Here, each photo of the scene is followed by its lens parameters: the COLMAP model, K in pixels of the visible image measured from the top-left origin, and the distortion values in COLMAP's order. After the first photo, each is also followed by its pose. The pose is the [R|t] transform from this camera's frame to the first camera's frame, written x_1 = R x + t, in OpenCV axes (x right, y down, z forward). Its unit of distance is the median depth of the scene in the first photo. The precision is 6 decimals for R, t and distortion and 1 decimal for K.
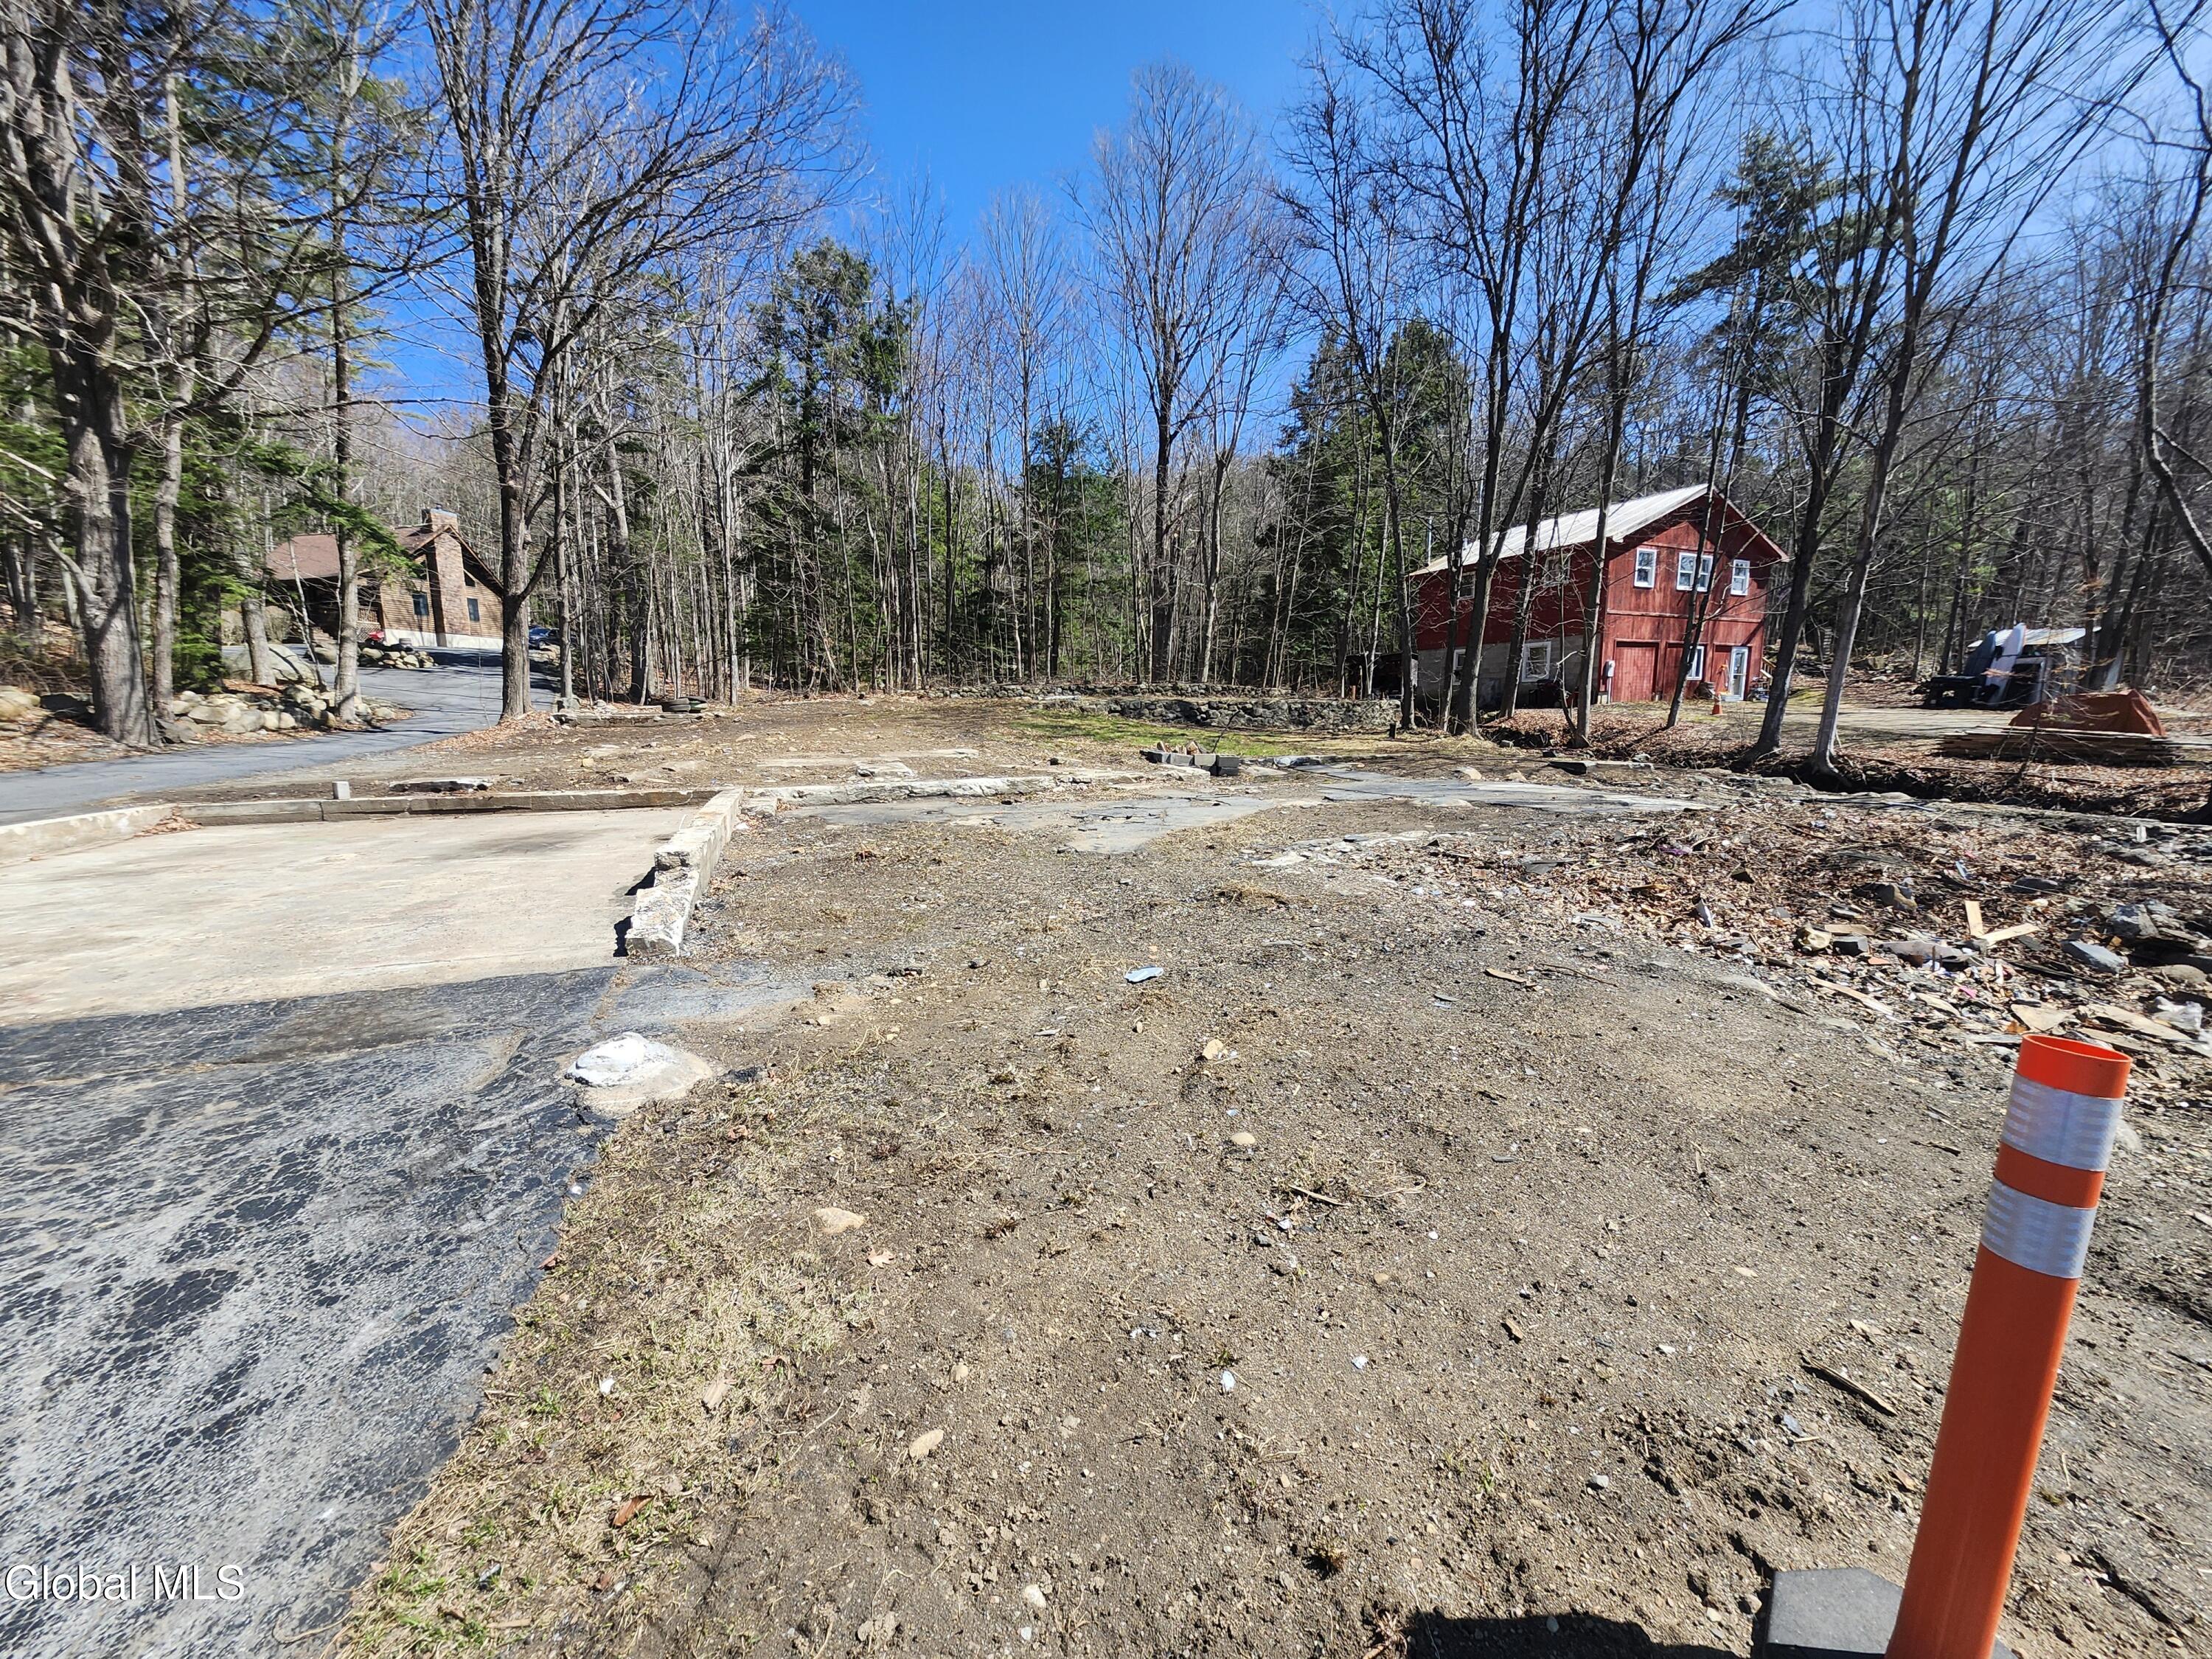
lens RADIAL K [[880.8, 0, 1087.6], [0, 880.8, 844.5], [0, 0, 1]] dist [0.000819, -0.001851]
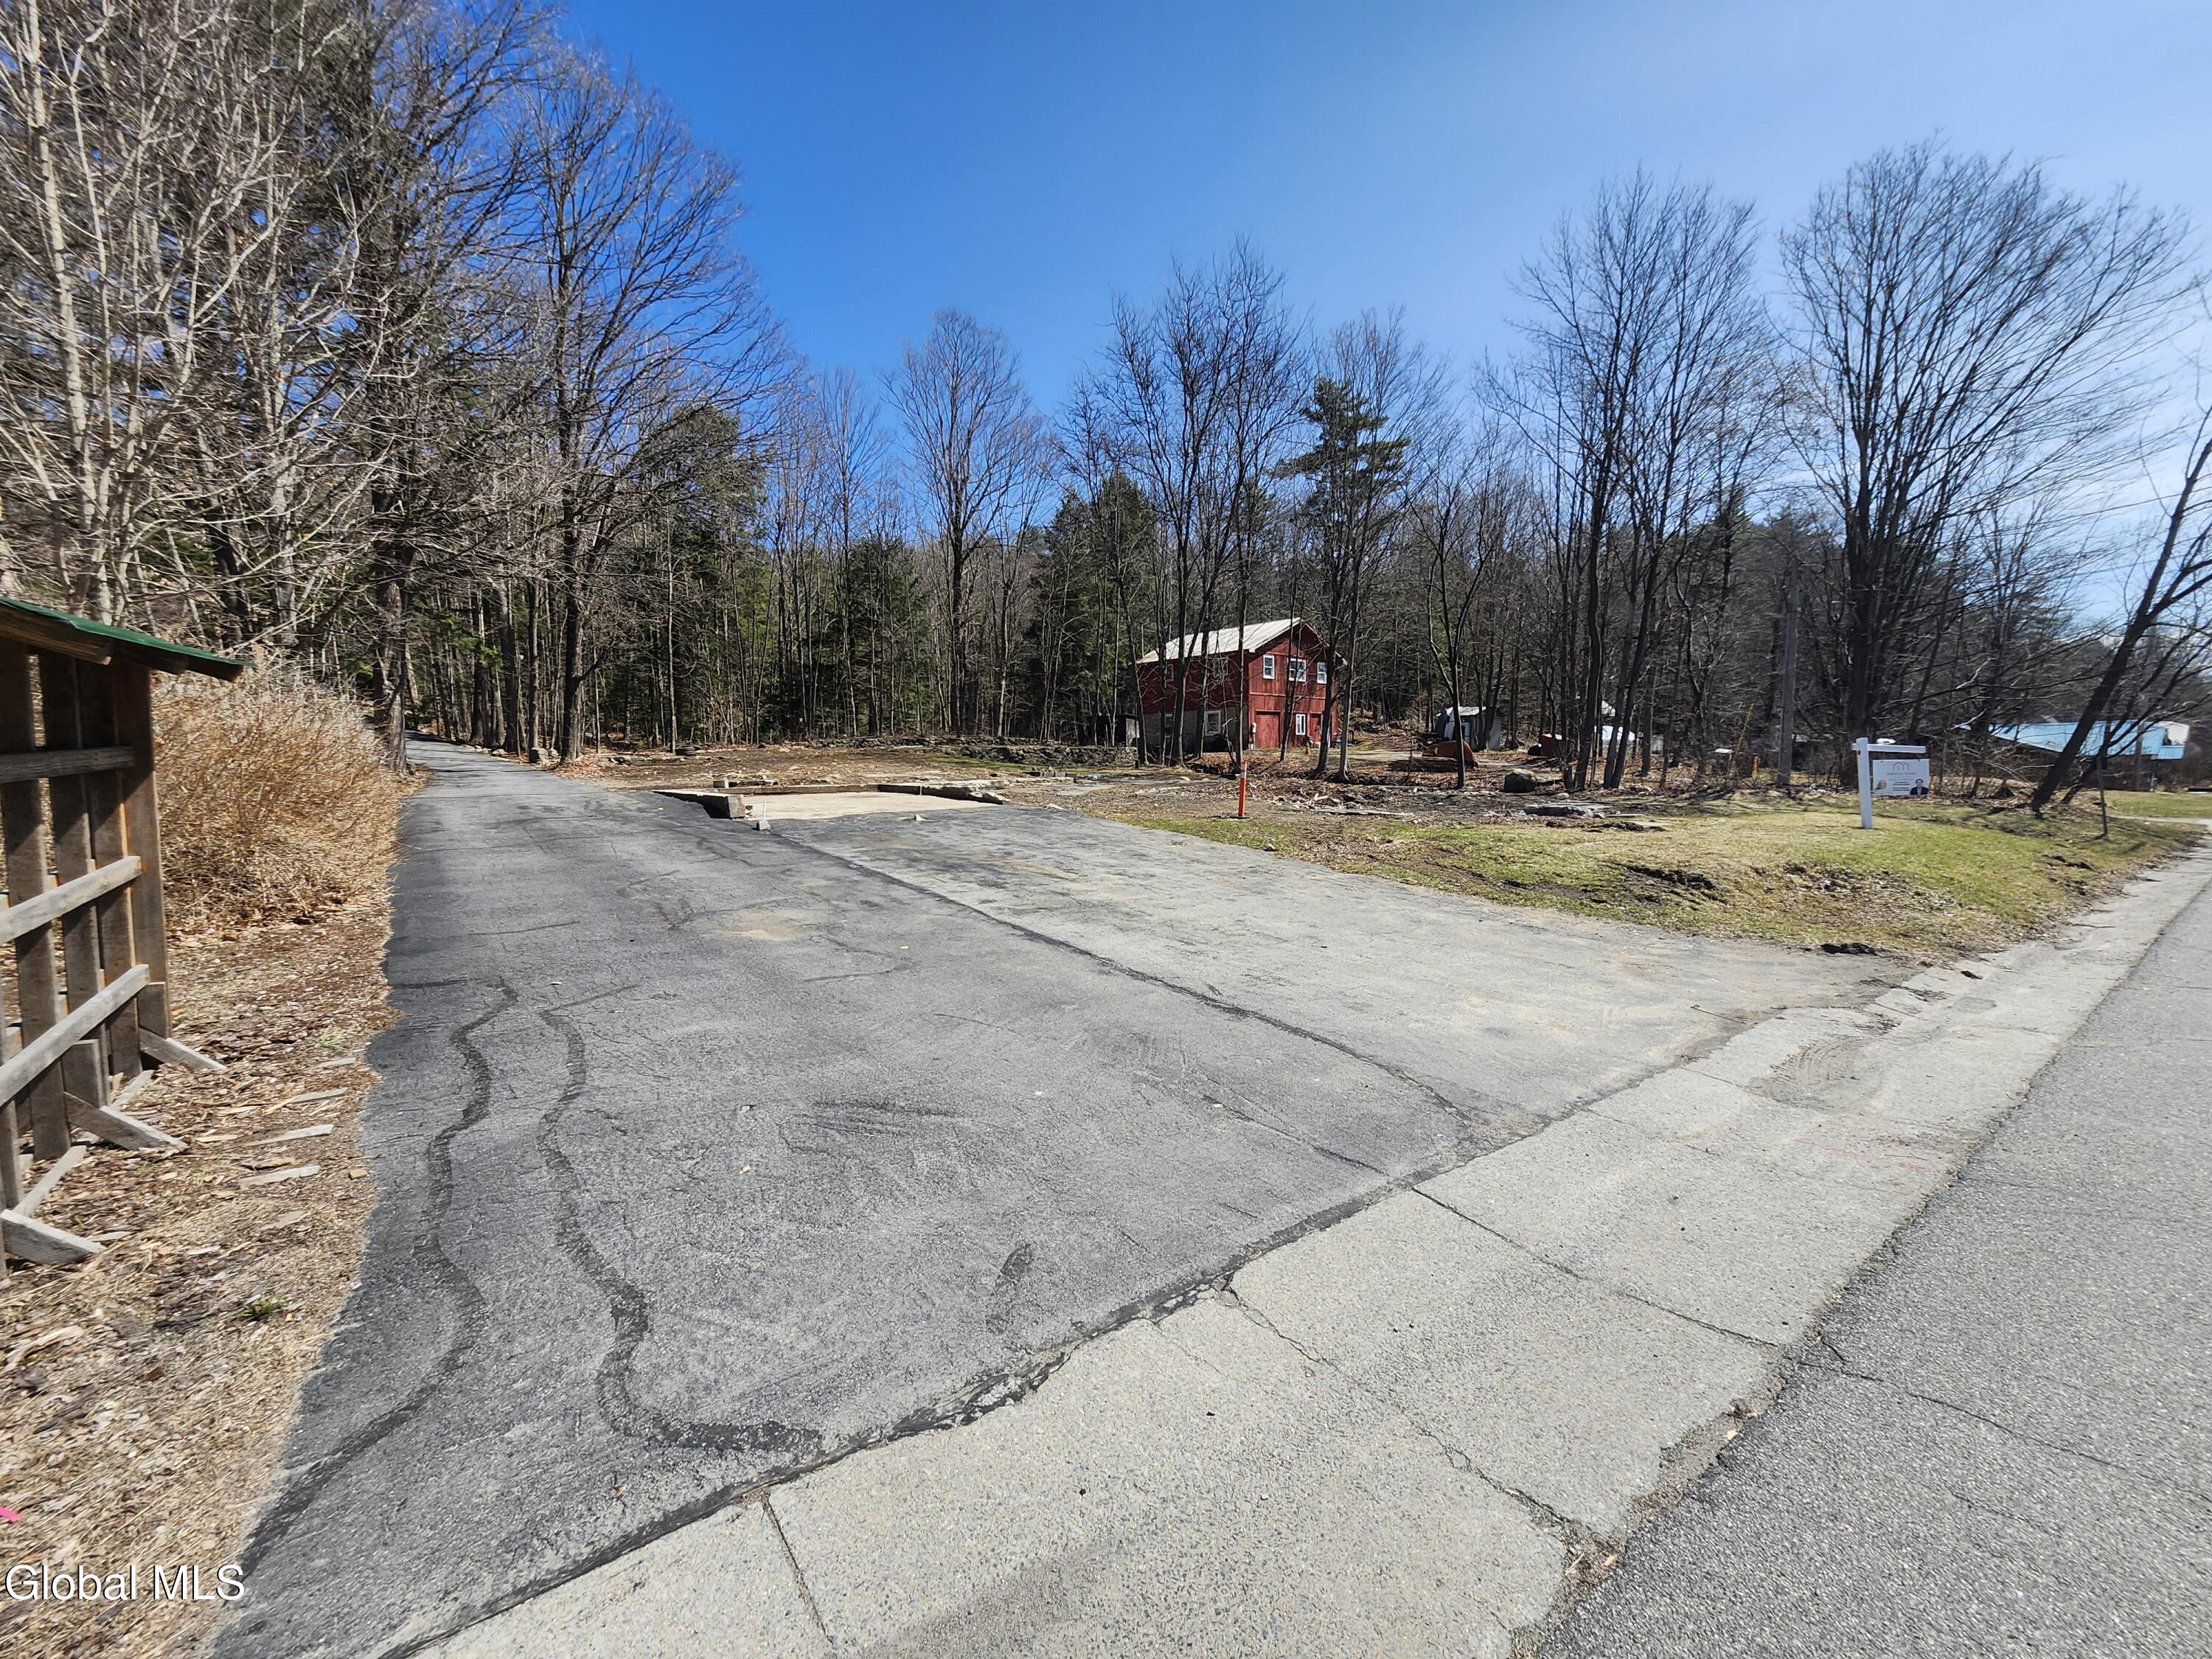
lens RADIAL K [[880.8, 0, 1098.1], [0, 880.8, 846.0], [0, 0, 1]] dist [0.000145, -0.000626]
pose [[0.945076, -0.040505, 0.324332, -0.225210], [0.059228, 0.997087, -0.048063, 0.082803], [-0.321440, 0.064633, 0.944721, -0.451044]]
